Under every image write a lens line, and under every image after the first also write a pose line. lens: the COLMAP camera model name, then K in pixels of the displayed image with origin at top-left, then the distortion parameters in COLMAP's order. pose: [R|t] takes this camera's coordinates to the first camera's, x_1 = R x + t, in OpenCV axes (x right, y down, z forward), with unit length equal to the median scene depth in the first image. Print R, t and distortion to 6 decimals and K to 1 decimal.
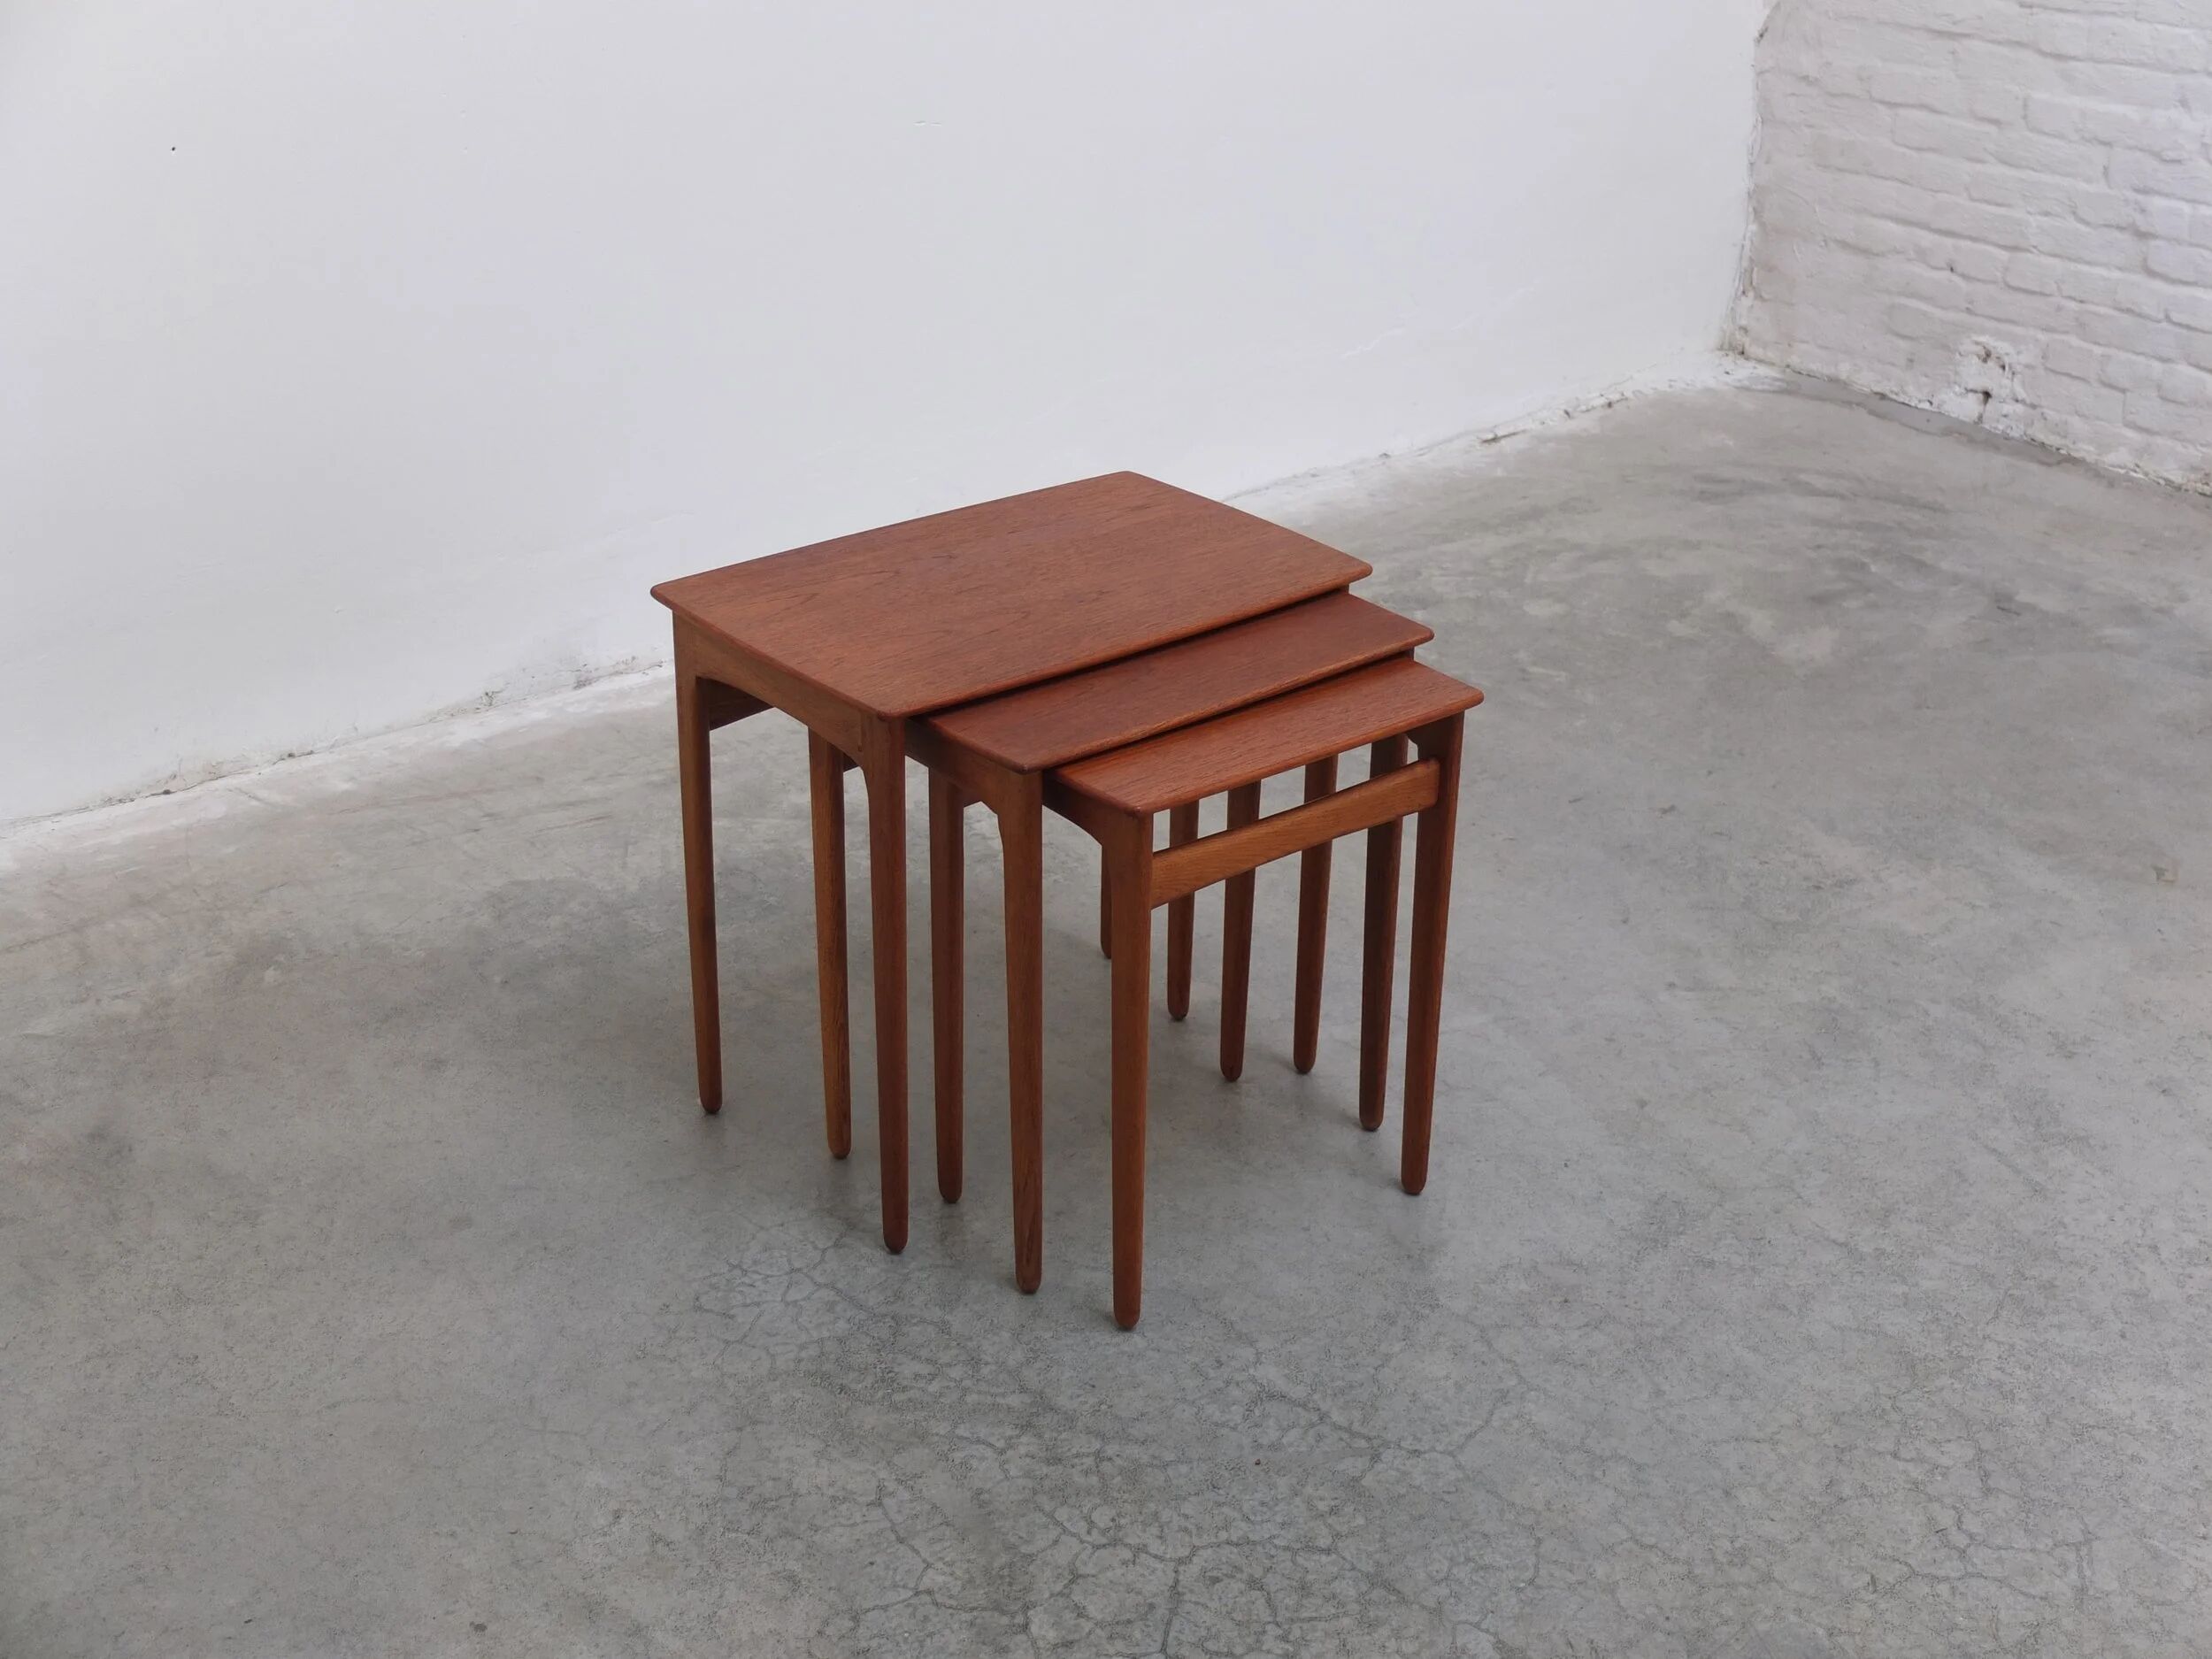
lens RADIAL K [[2735.4, 0, 1124.3], [0, 2735.4, 865.5], [0, 0, 1]] dist [-0.015642, 0.000000]
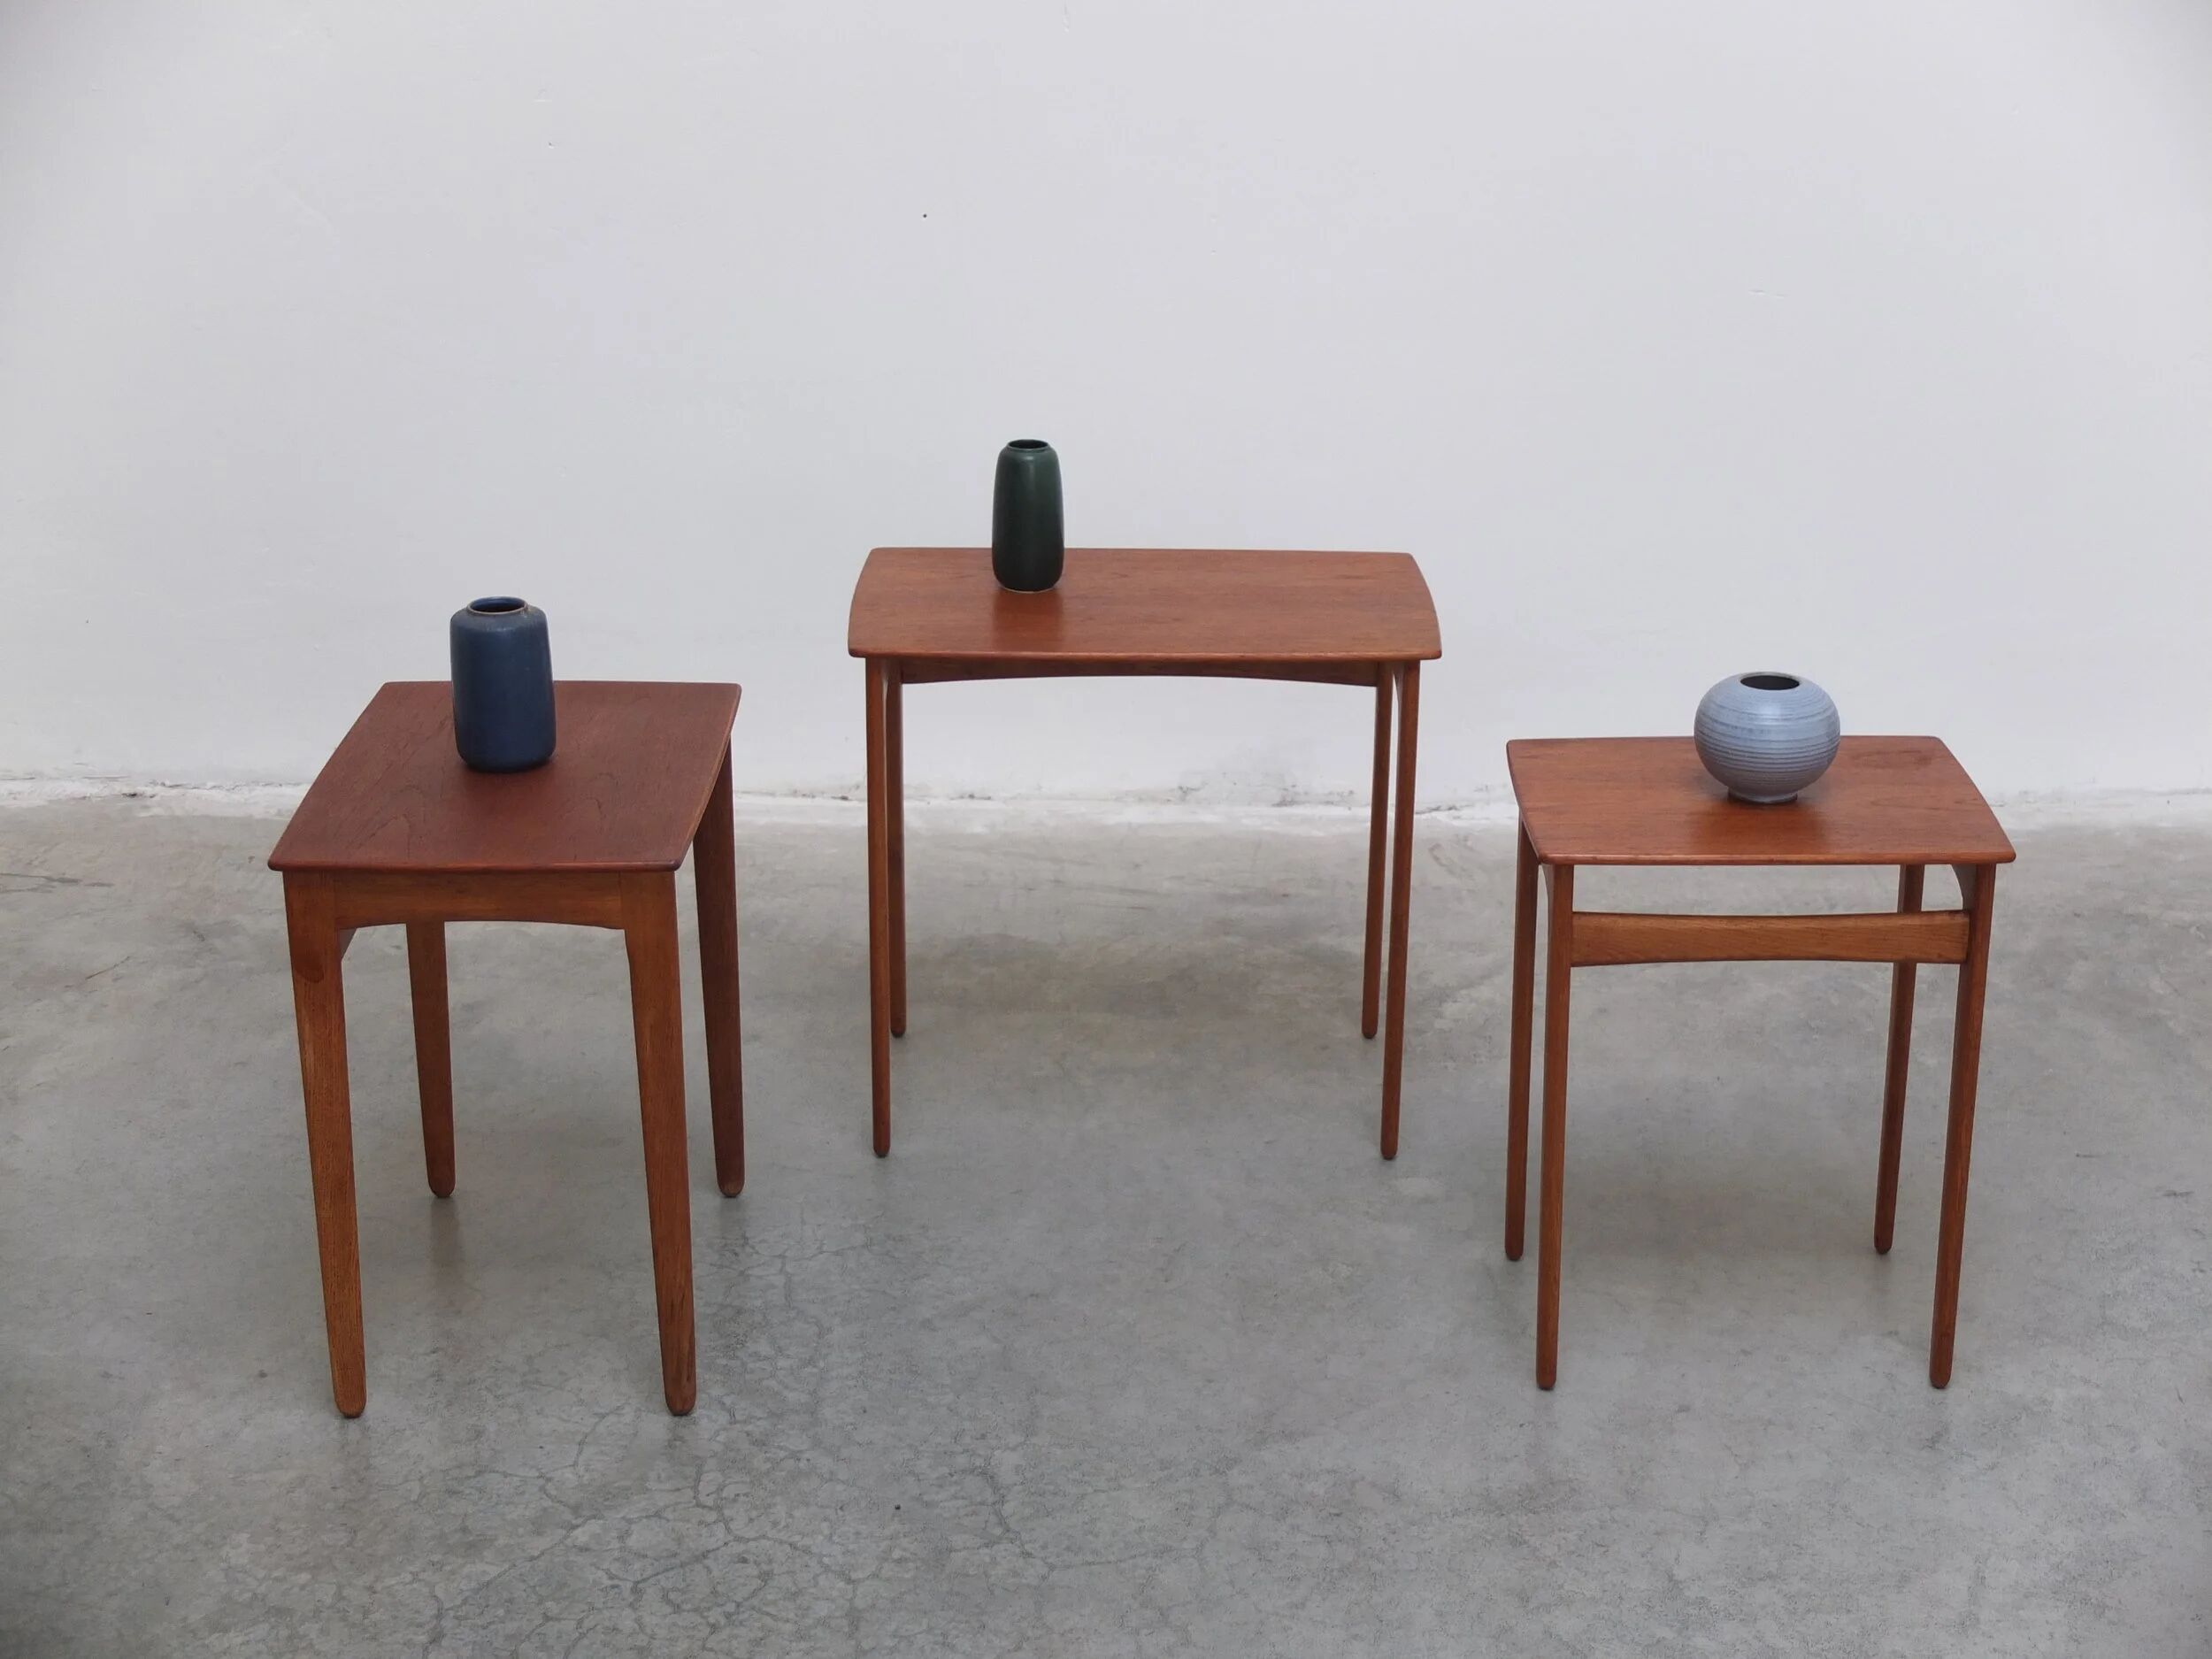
lens RADIAL K [[3541.3, 0, 1111.2], [0, 3541.3, 817.1], [0, 0, 1]] dist [0.019834, 0.000000]
pose [[0.759271, 0.203281, -0.618211, 0.802007], [-0.280071, 0.959557, -0.028455, -0.012682], [0.587424, 0.194748, 0.785497, -0.040588]]
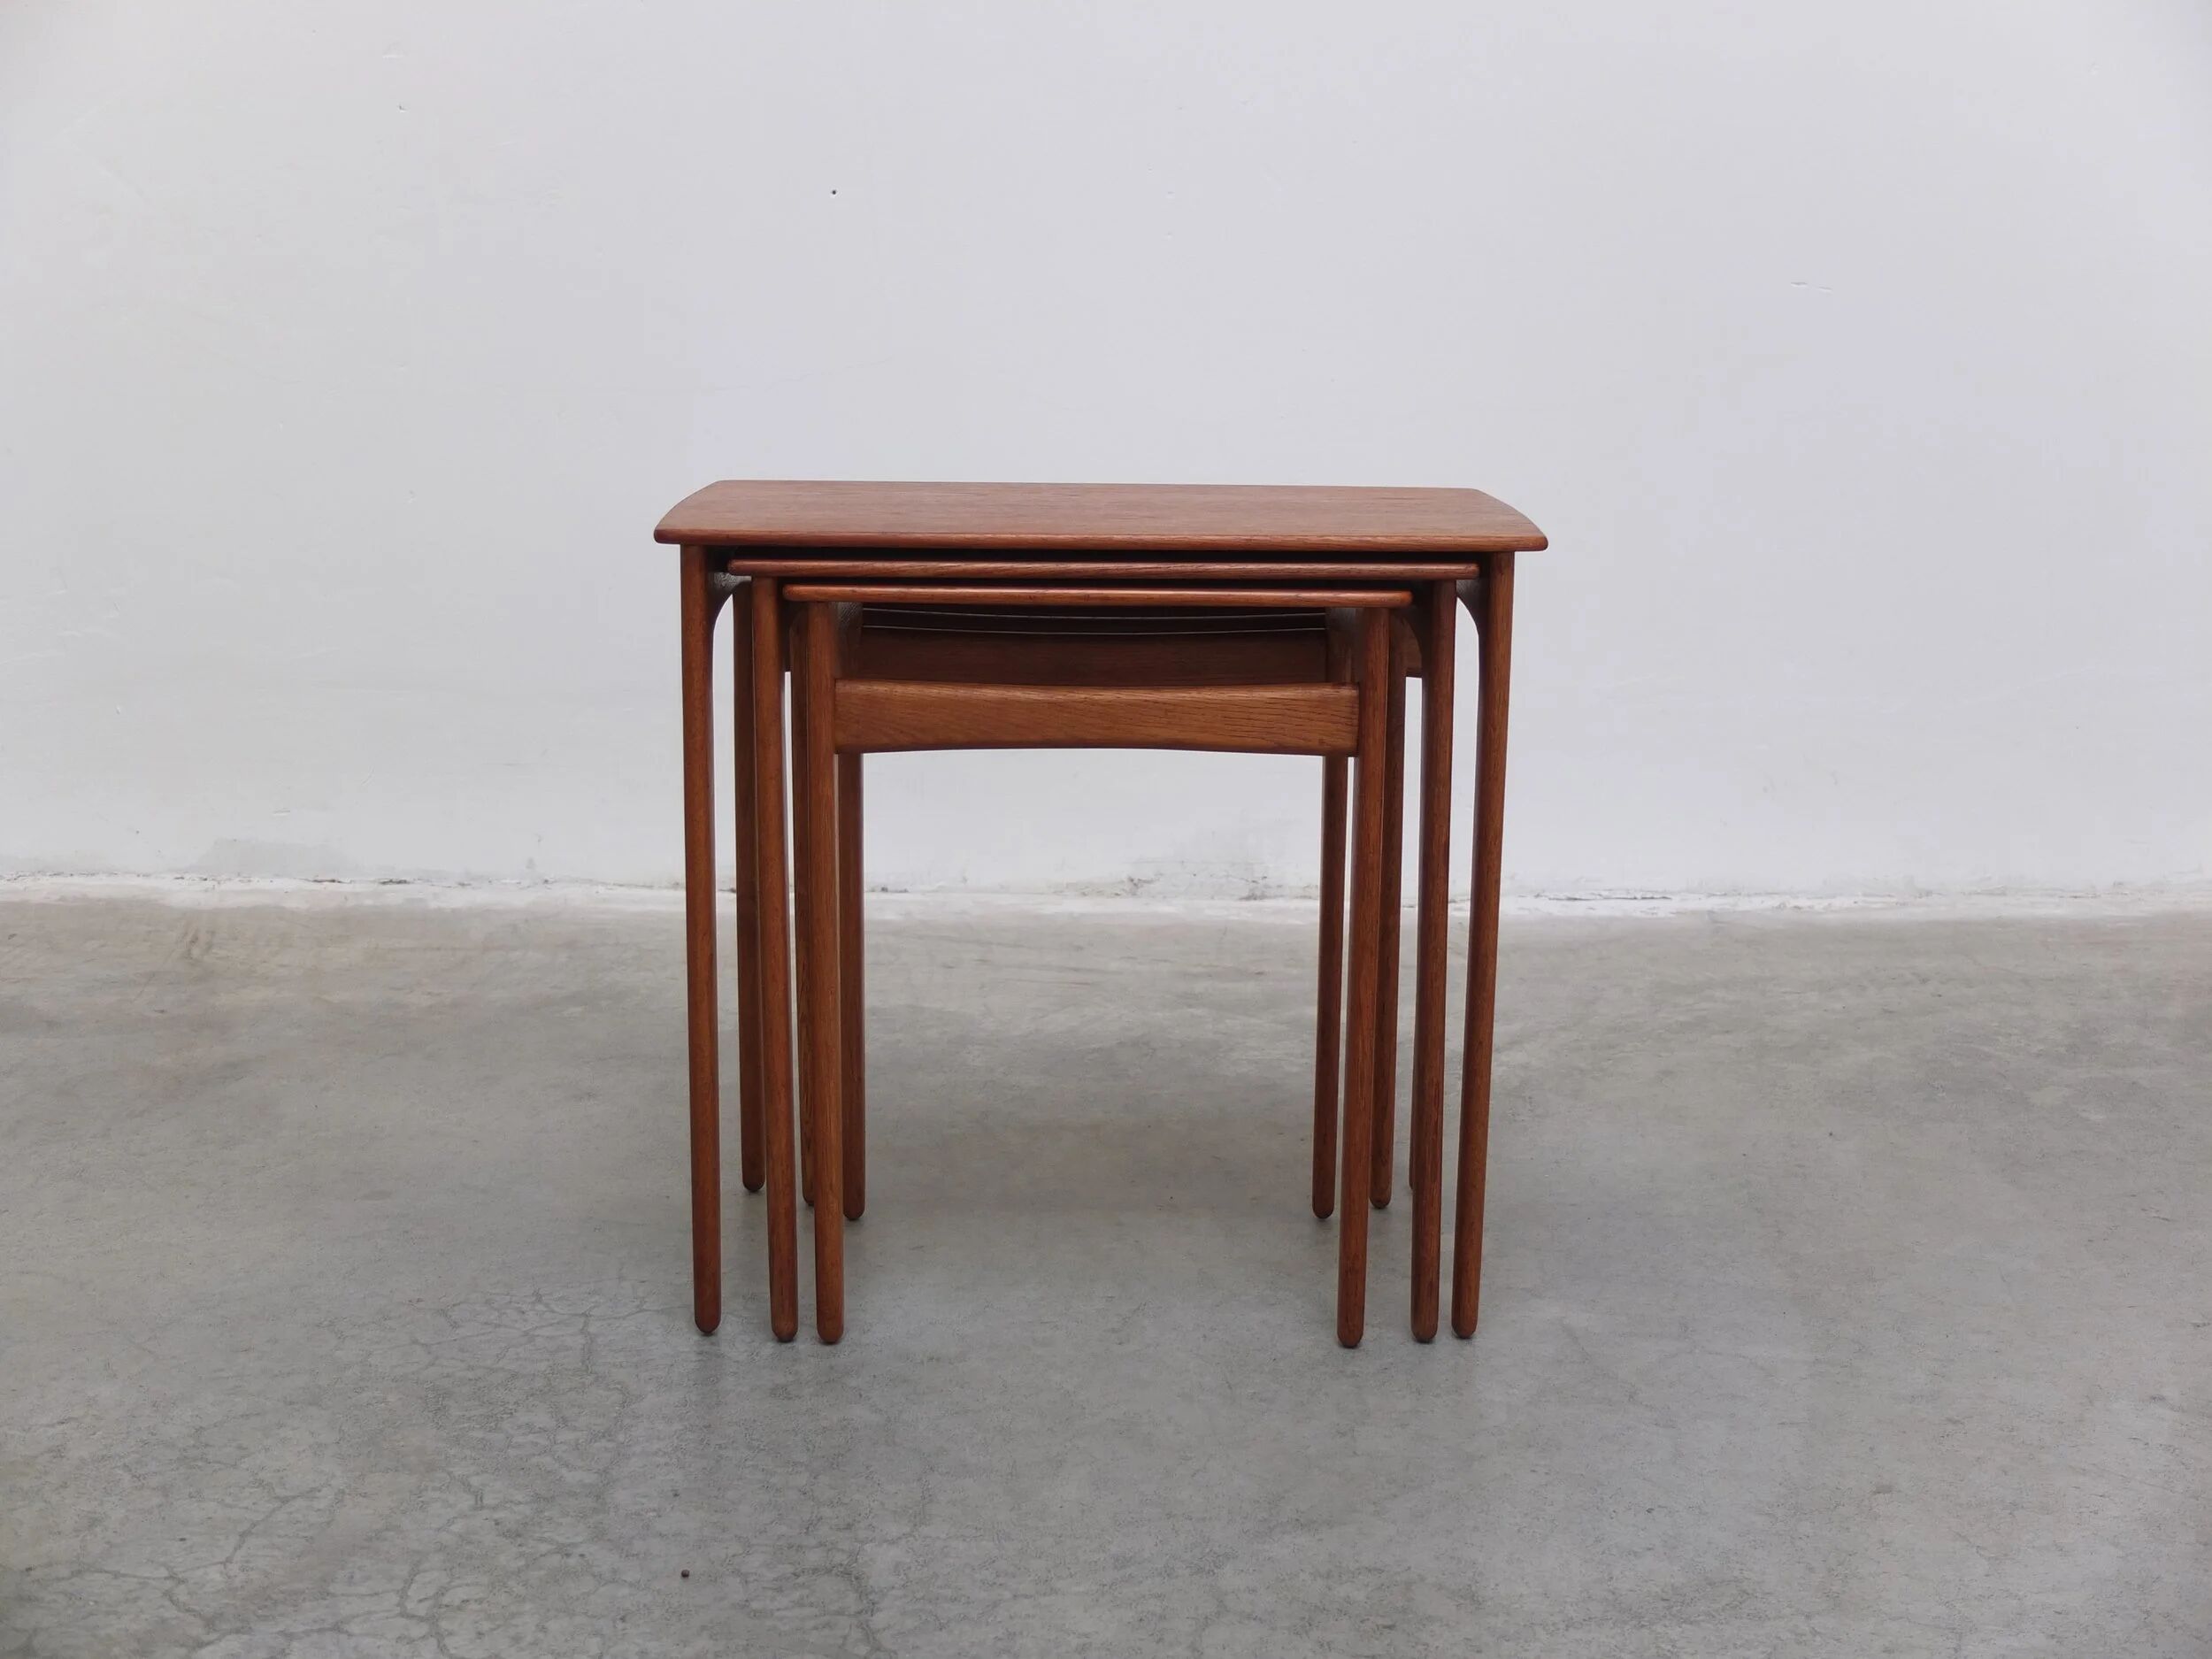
lens RADIAL K [[3042.0, 0, 1096.5], [0, 3042.0, 848.8], [0, 0, 1]] dist [-0.017241, 0.000000]
pose [[0.767198, 0.118539, -0.630362, 0.514577], [-0.280219, 0.945969, -0.163158, 0.124618], [0.576962, 0.301814, 0.758962, 0.402458]]
